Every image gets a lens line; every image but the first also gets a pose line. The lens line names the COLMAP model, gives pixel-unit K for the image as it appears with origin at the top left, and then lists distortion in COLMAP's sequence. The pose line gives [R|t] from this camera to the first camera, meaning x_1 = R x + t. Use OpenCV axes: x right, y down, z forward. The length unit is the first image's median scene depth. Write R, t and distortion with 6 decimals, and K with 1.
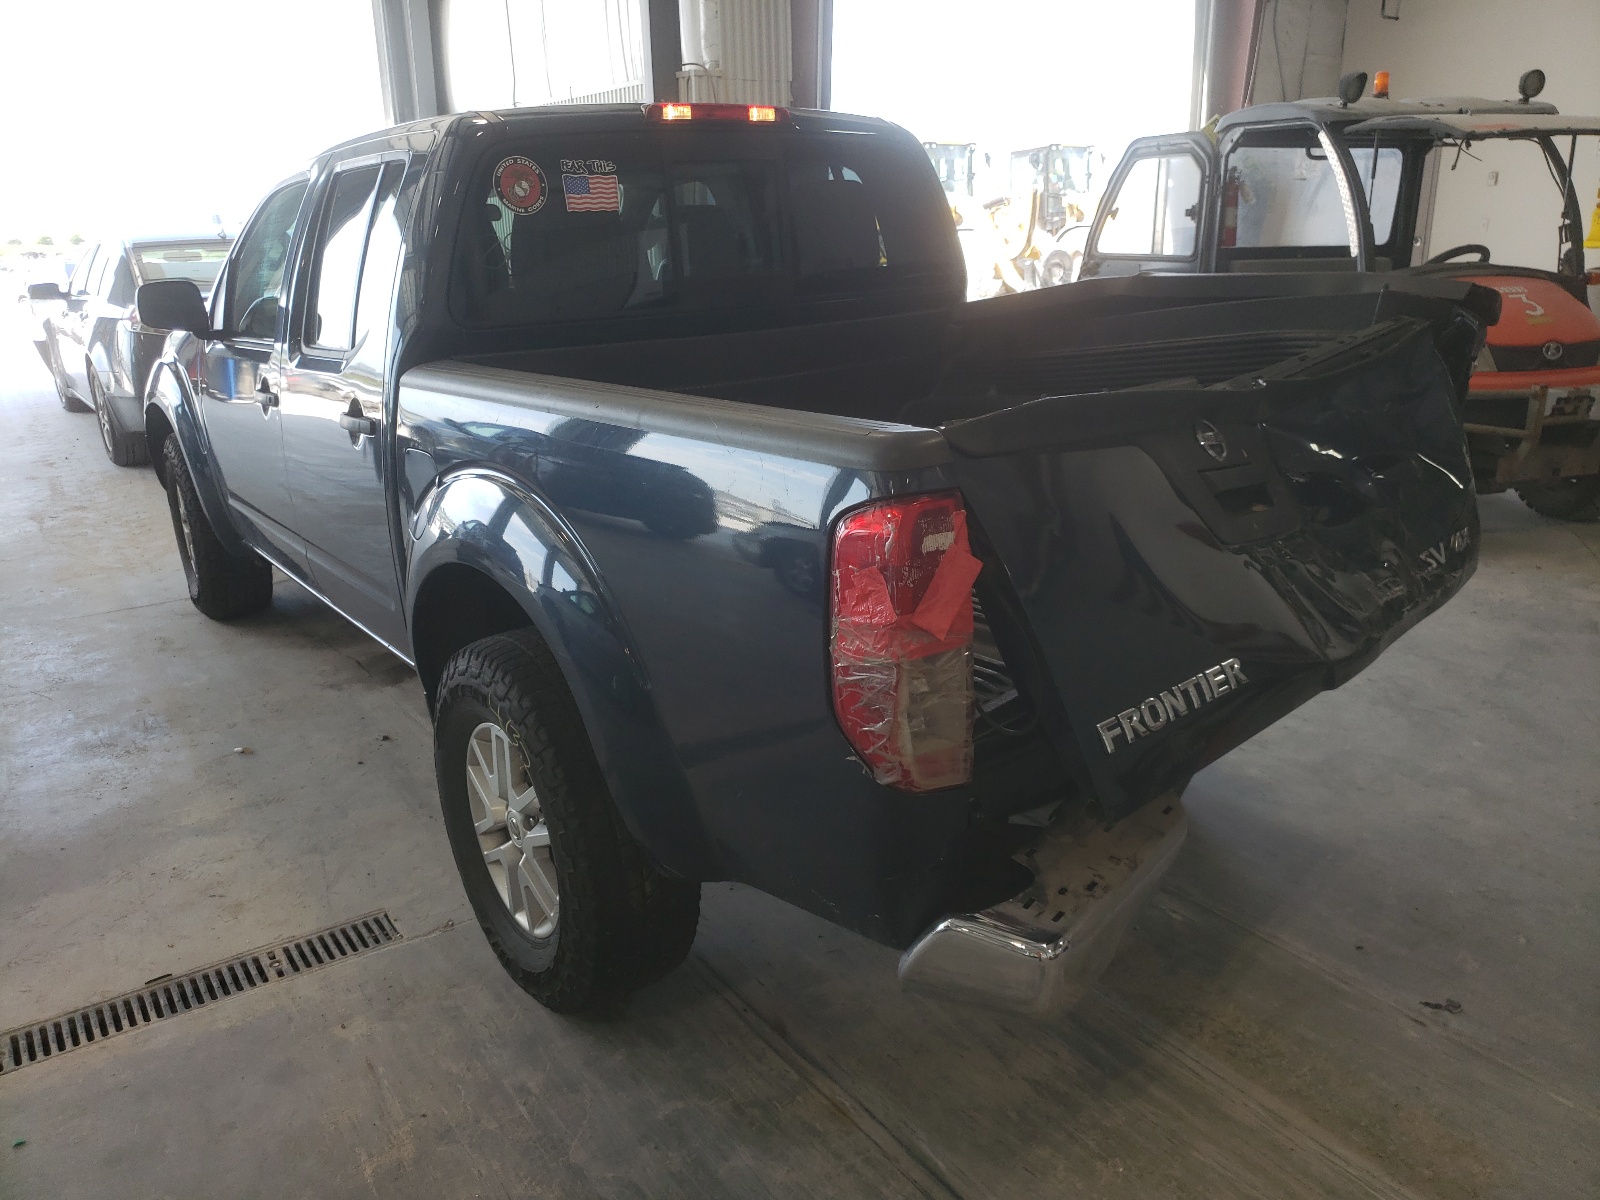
lens RADIAL K [[1248.8, 0, 800.0], [0, 1248.8, 600.0], [0, 0, 1]] dist [0.001633, -0.000553]
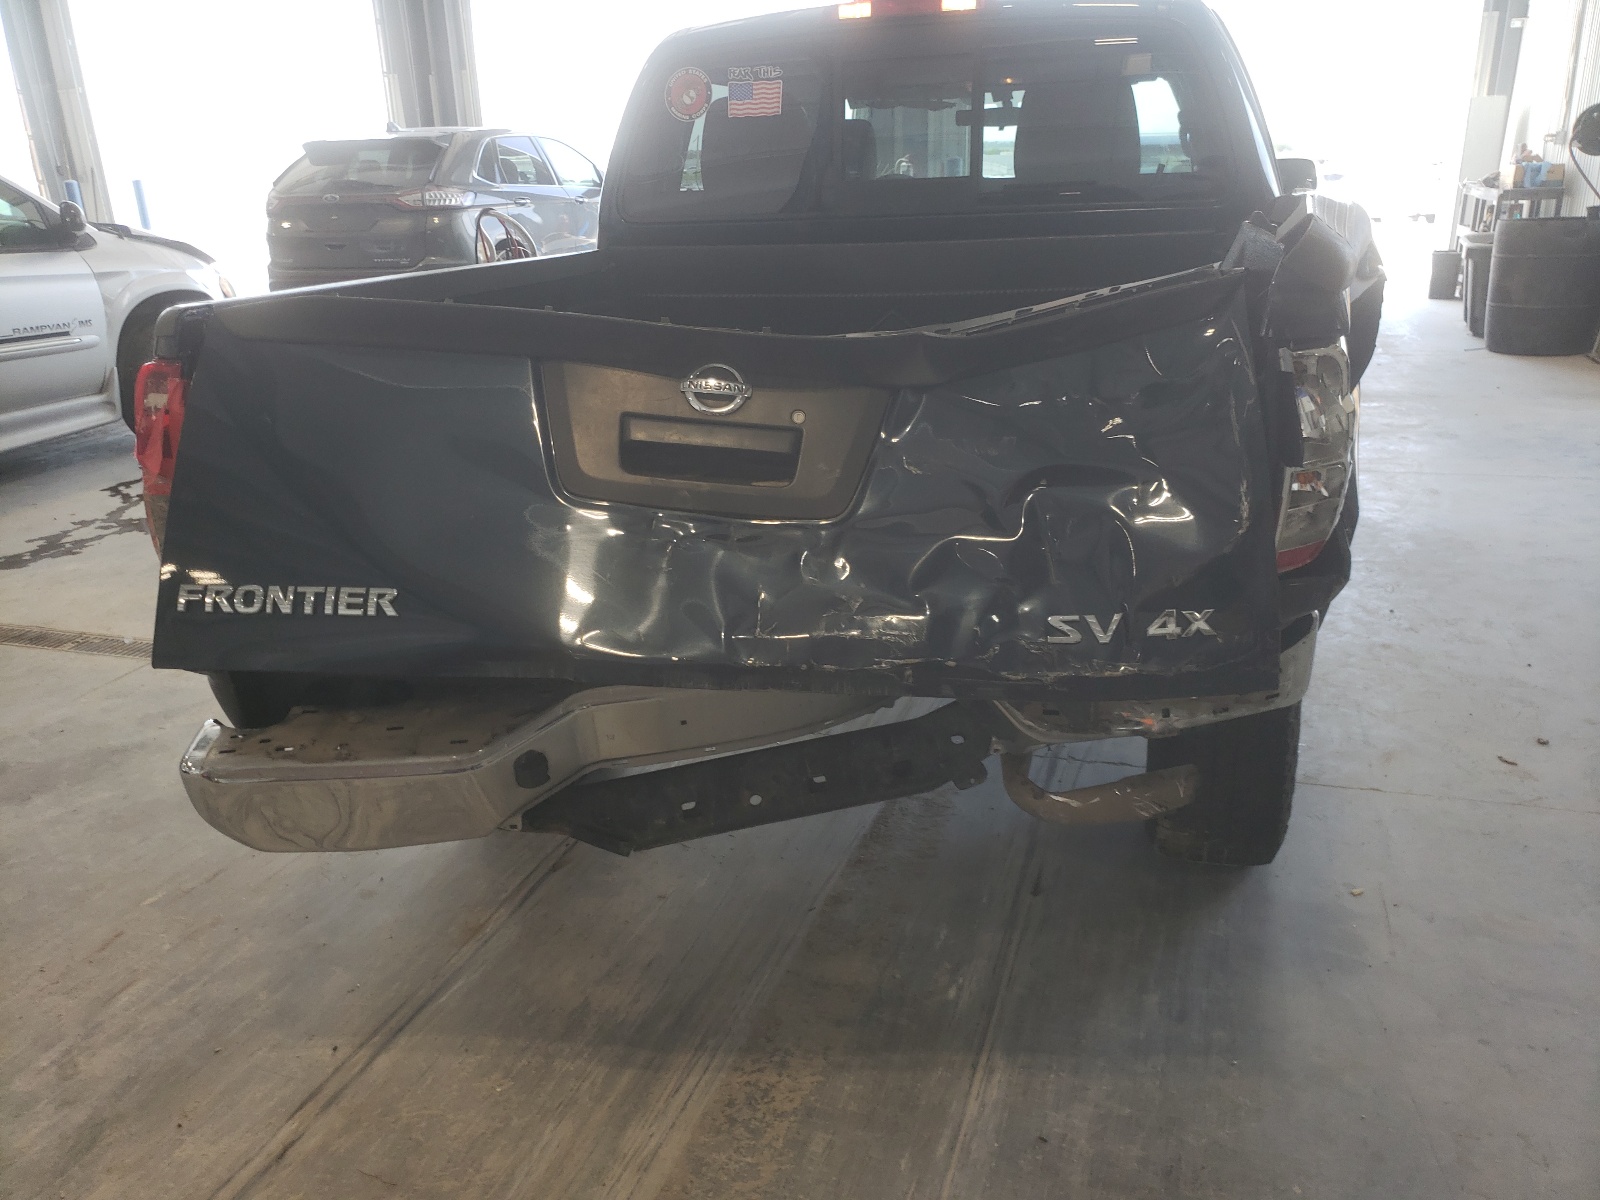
lens RADIAL K [[1248.8, 0, 800.0], [0, 1248.8, 600.0], [0, 0, 1]] dist [0.001633, -0.000553]
pose [[0.605358, 0.278787, -0.745533, 1.032108], [-0.225526, 0.958346, 0.175245, -0.152861], [0.763334, 0.062051, 0.643016, 0.506390]]
